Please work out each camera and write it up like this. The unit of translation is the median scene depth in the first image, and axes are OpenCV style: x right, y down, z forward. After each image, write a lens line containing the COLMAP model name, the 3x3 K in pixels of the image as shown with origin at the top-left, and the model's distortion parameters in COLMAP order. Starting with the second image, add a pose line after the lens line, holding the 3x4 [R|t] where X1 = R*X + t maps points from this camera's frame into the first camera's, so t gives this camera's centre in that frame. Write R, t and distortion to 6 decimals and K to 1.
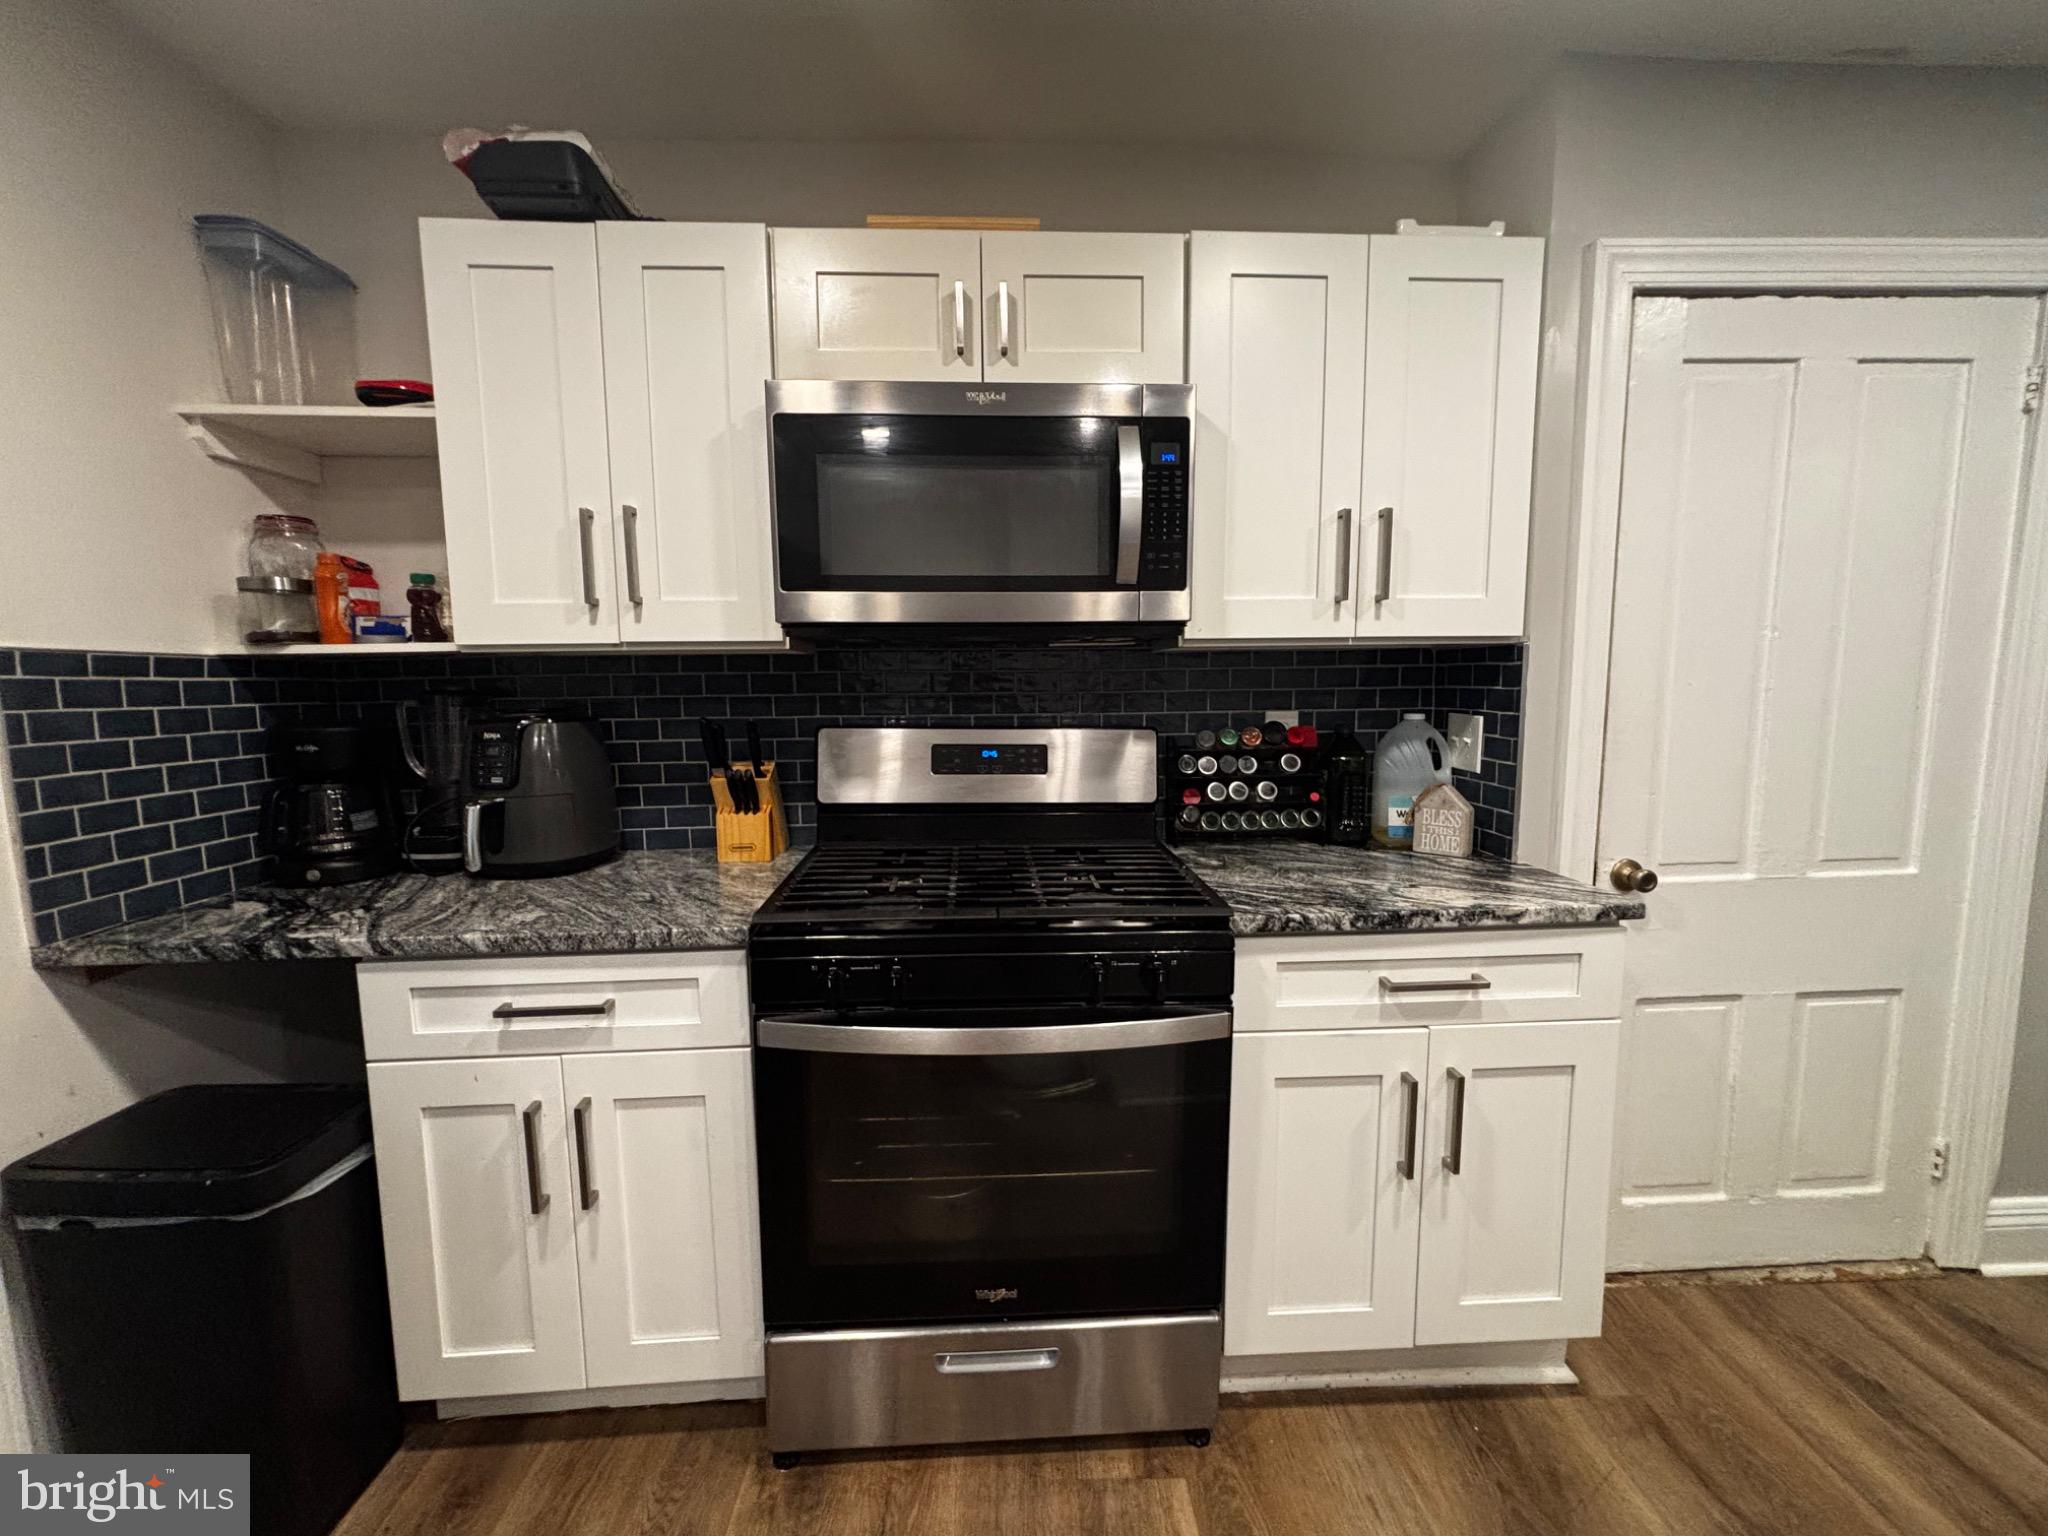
lens RADIAL K [[823.8, 0, 1035.4], [0, 823.8, 765.2], [0, 0, 1]] dist [-0.002163, 0.000598]
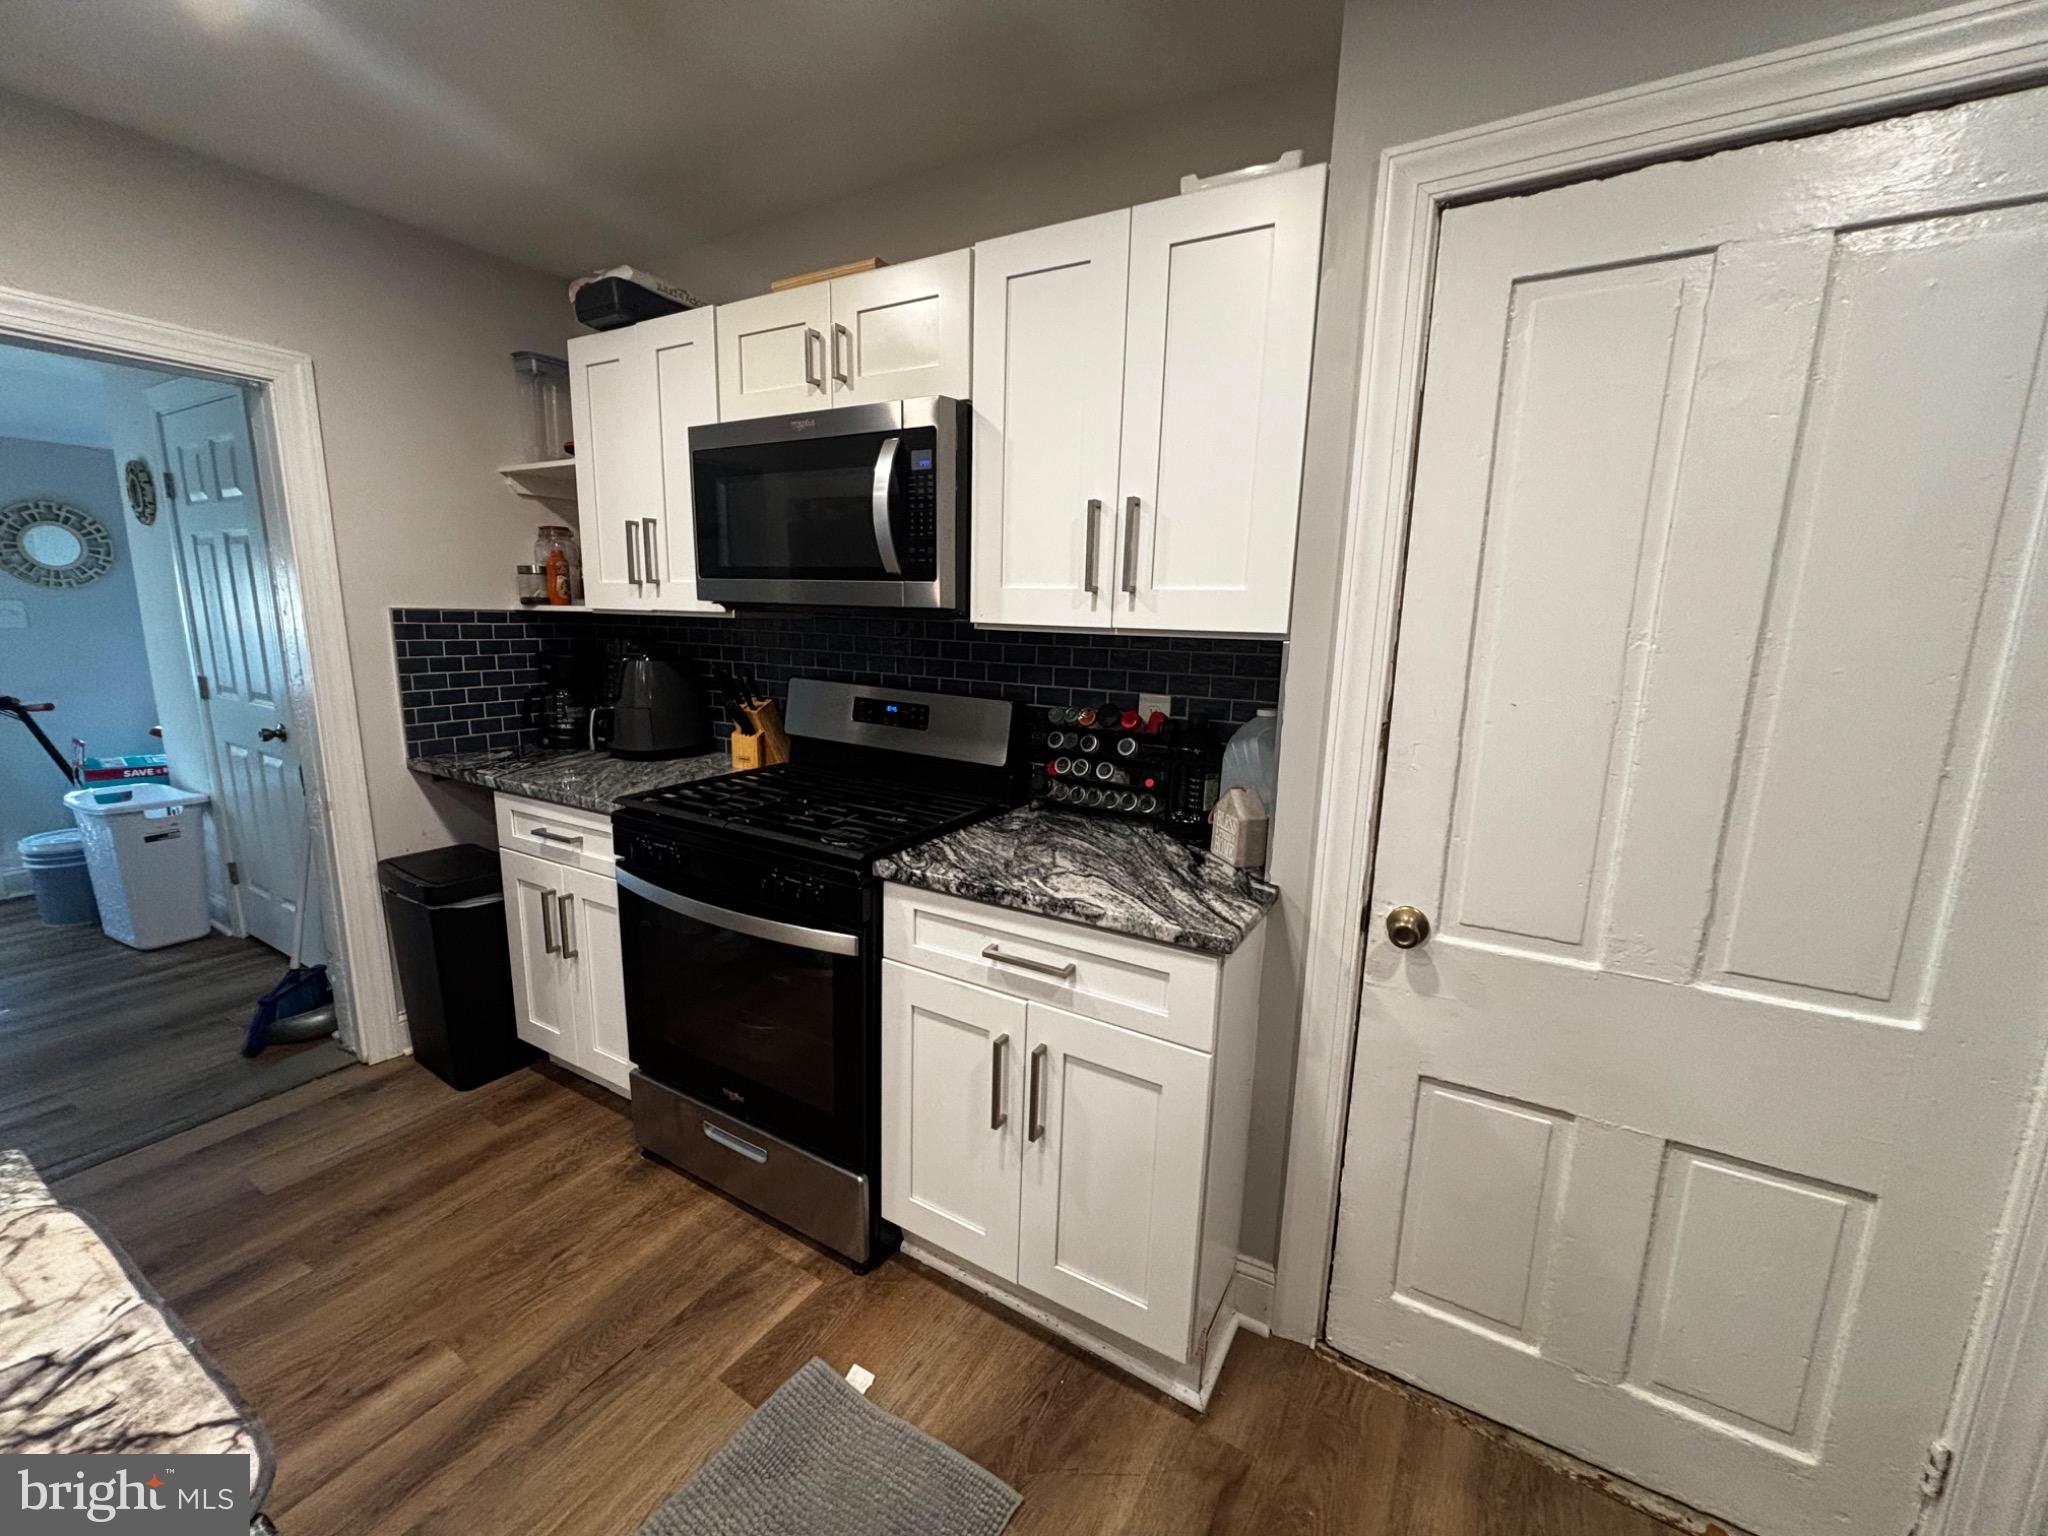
lens RADIAL K [[823.8, 0, 1021.2], [0, 823.8, 770.3], [0, 0, 1]] dist [-0.002163, 0.000598]
pose [[0.836380, 0.134483, -0.531397, 0.907702], [-0.094690, 0.990310, 0.101588, -0.078672], [0.539909, -0.034649, 0.841010, 0.097226]]
